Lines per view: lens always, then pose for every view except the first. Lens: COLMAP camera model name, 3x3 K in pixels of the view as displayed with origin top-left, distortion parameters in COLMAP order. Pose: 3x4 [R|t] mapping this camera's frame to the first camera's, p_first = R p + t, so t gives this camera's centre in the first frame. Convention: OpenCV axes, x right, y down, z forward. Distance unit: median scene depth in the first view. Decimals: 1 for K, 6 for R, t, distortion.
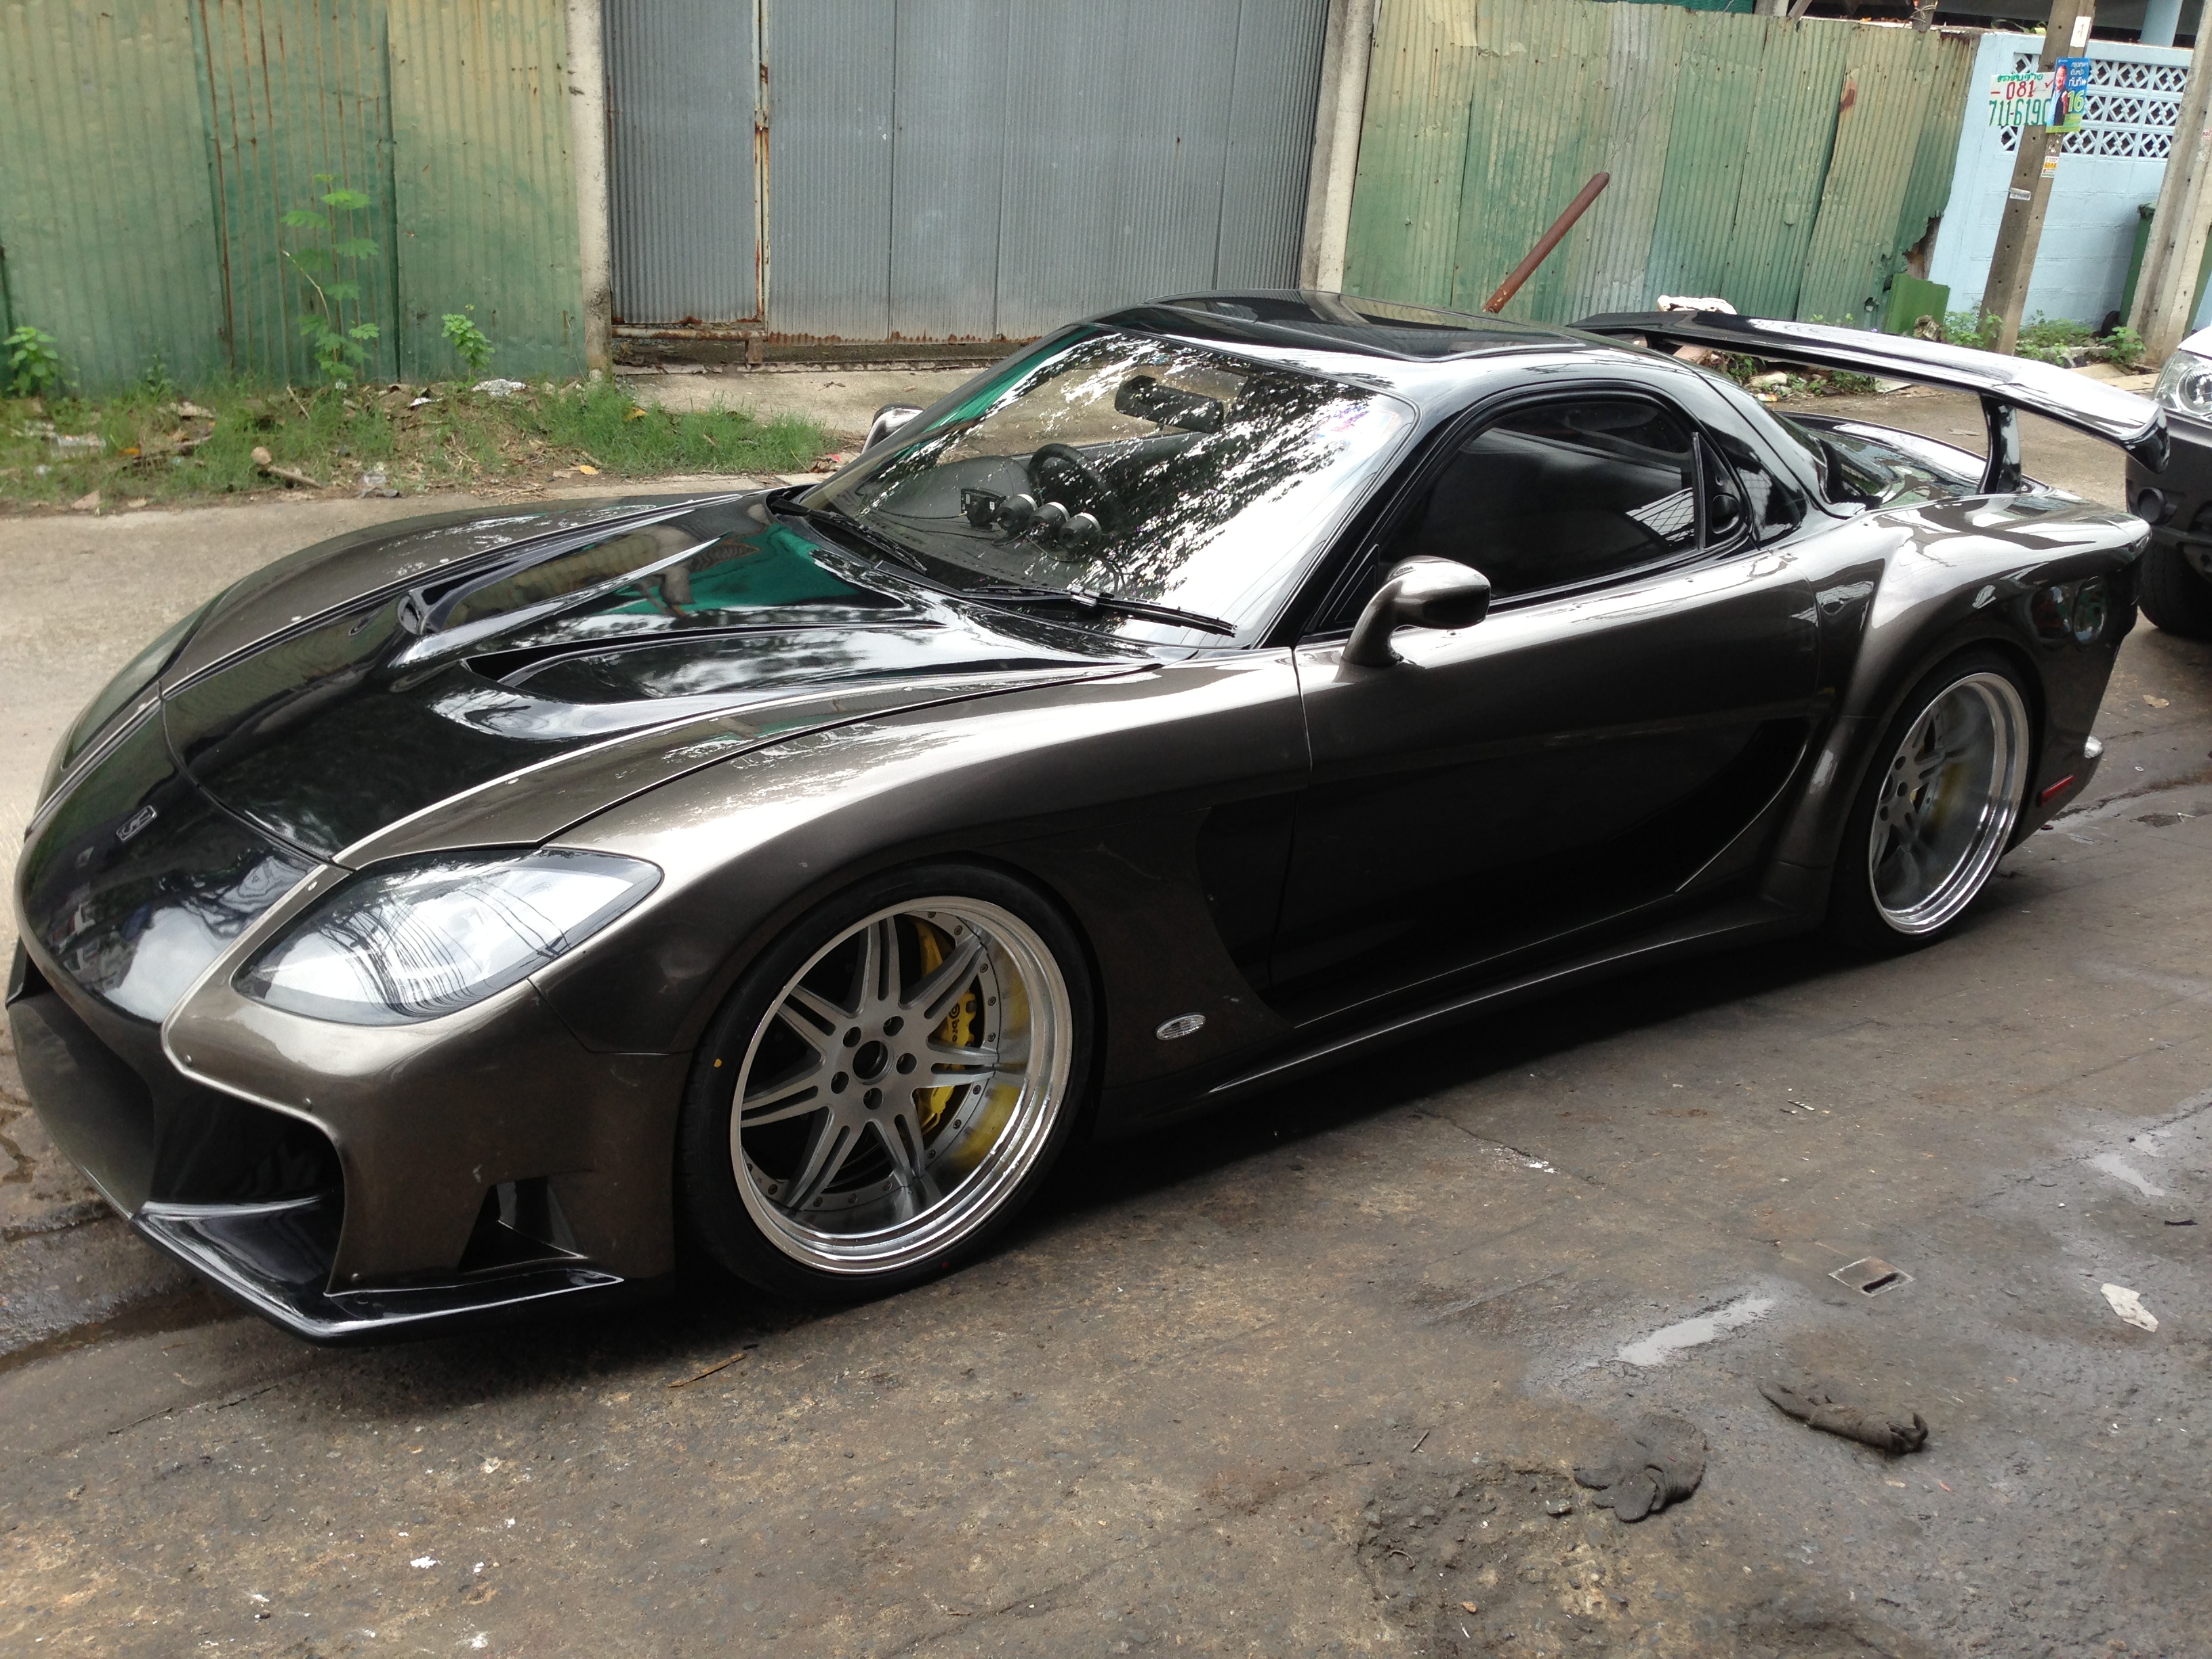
lens RADIAL K [[2035.7, 0, 1103.4], [0, 2035.7, 832.8], [0, 0, 1]] dist [0.056800, 0.000000]
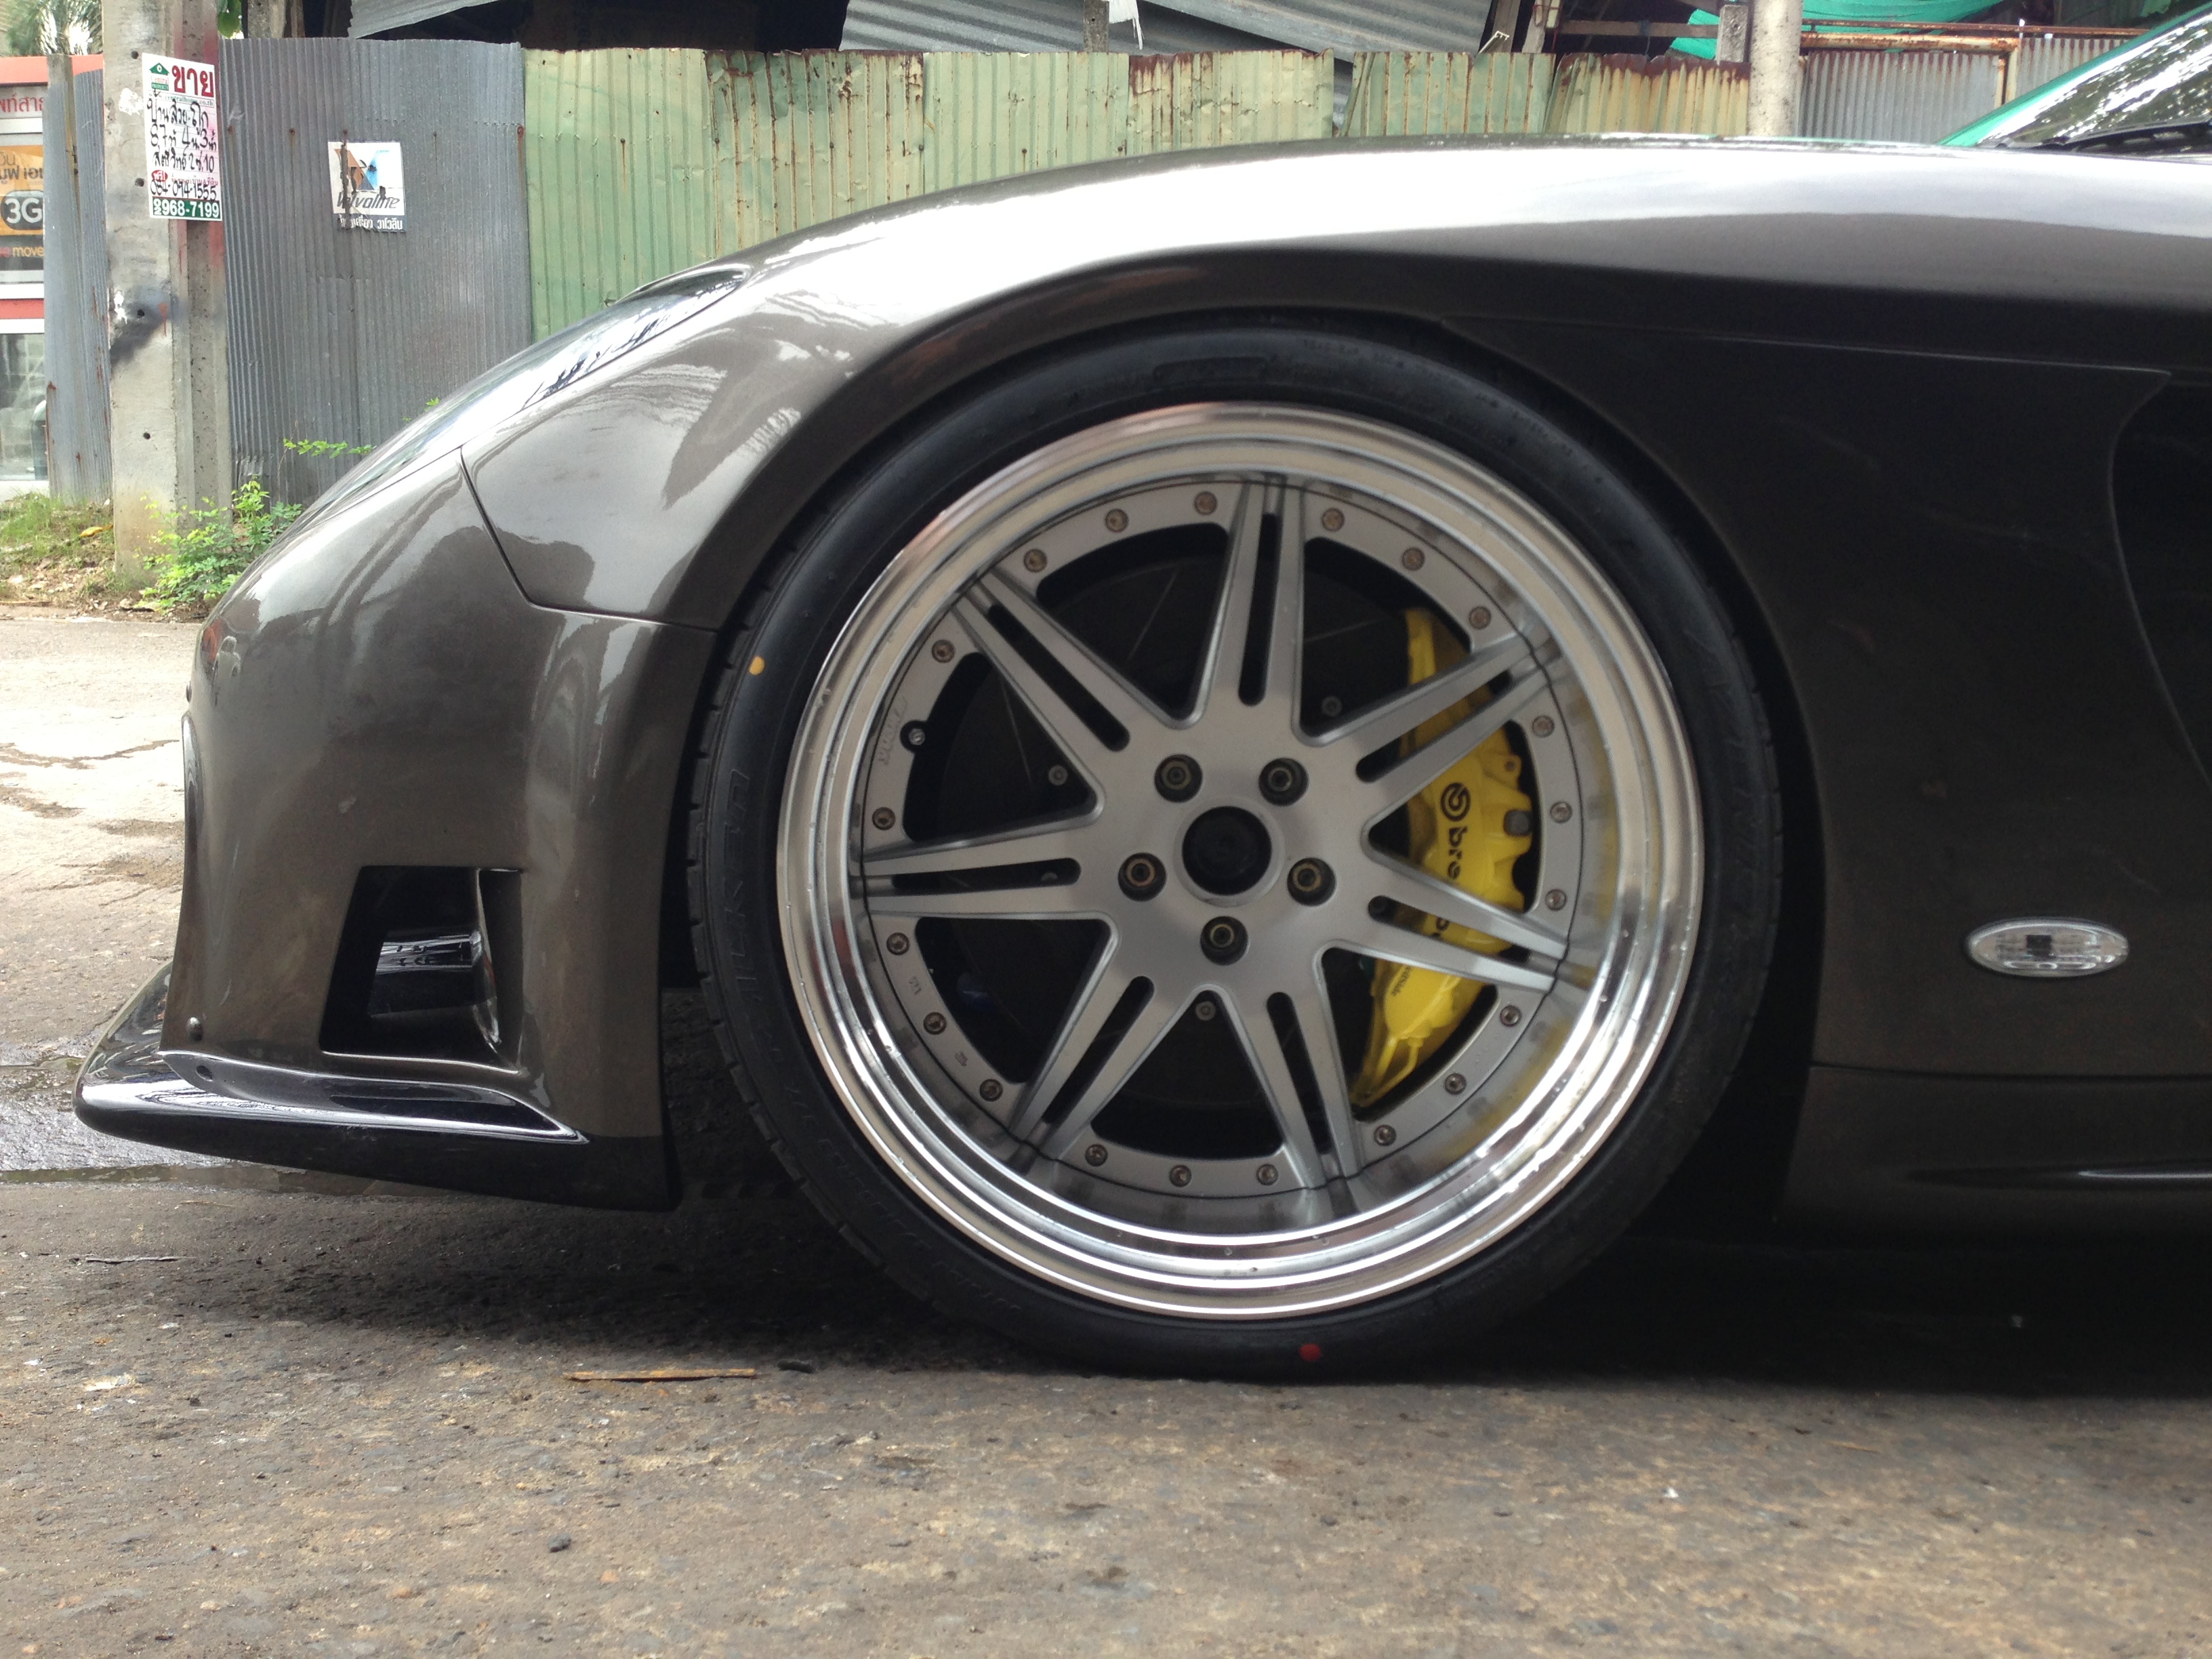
lens RADIAL K [[2035.7, 0, 1135.6], [0, 2035.7, 847.3], [0, 0, 1]] dist [0.056800, 0.000000]
pose [[0.817123, 0.060289, -0.573302, 0.124059], [-0.188934, 0.967593, -0.167534, 0.180016], [0.544622, 0.245213, 0.802033, 0.583885]]
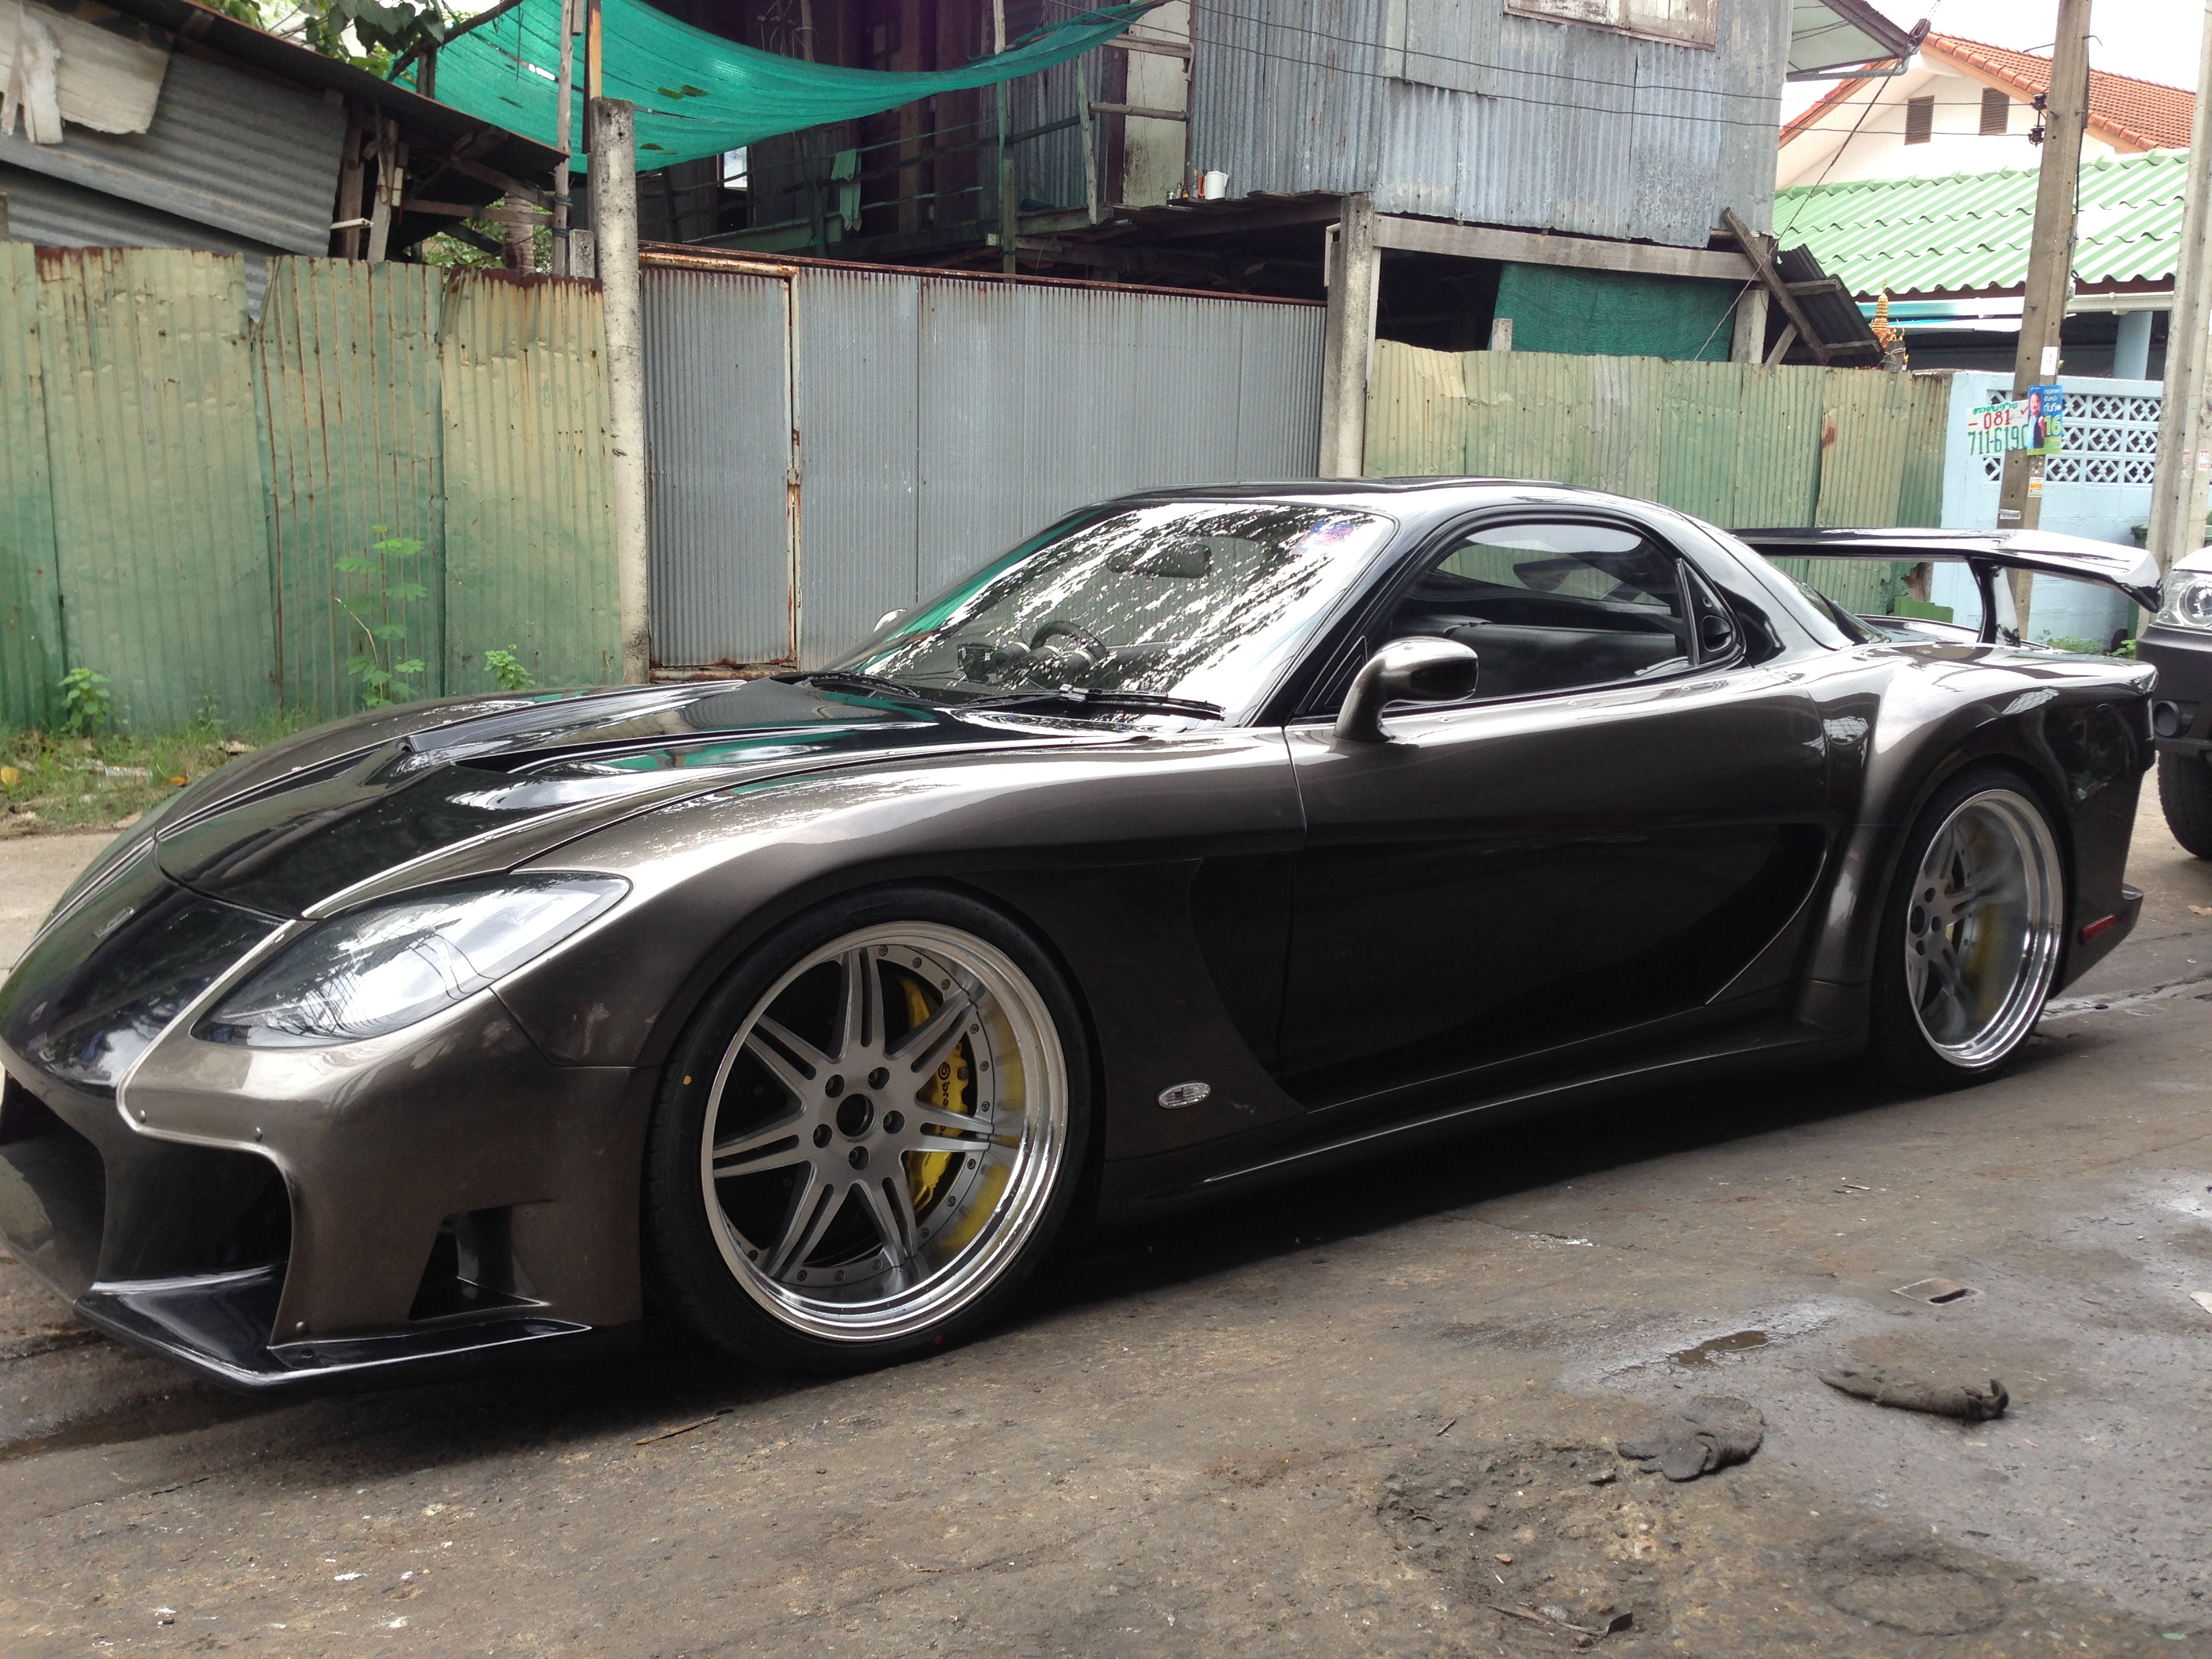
lens RADIAL K [[2035.7, 0, 1108.8], [0, 2035.7, 834.9], [0, 0, 1]] dist [0.056800, 0.000000]
pose [[0.998691, -0.046819, -0.020607, 0.028388], [0.041447, 0.976725, -0.210453, 0.177896], [0.029980, 0.209324, 0.977387, 0.040304]]
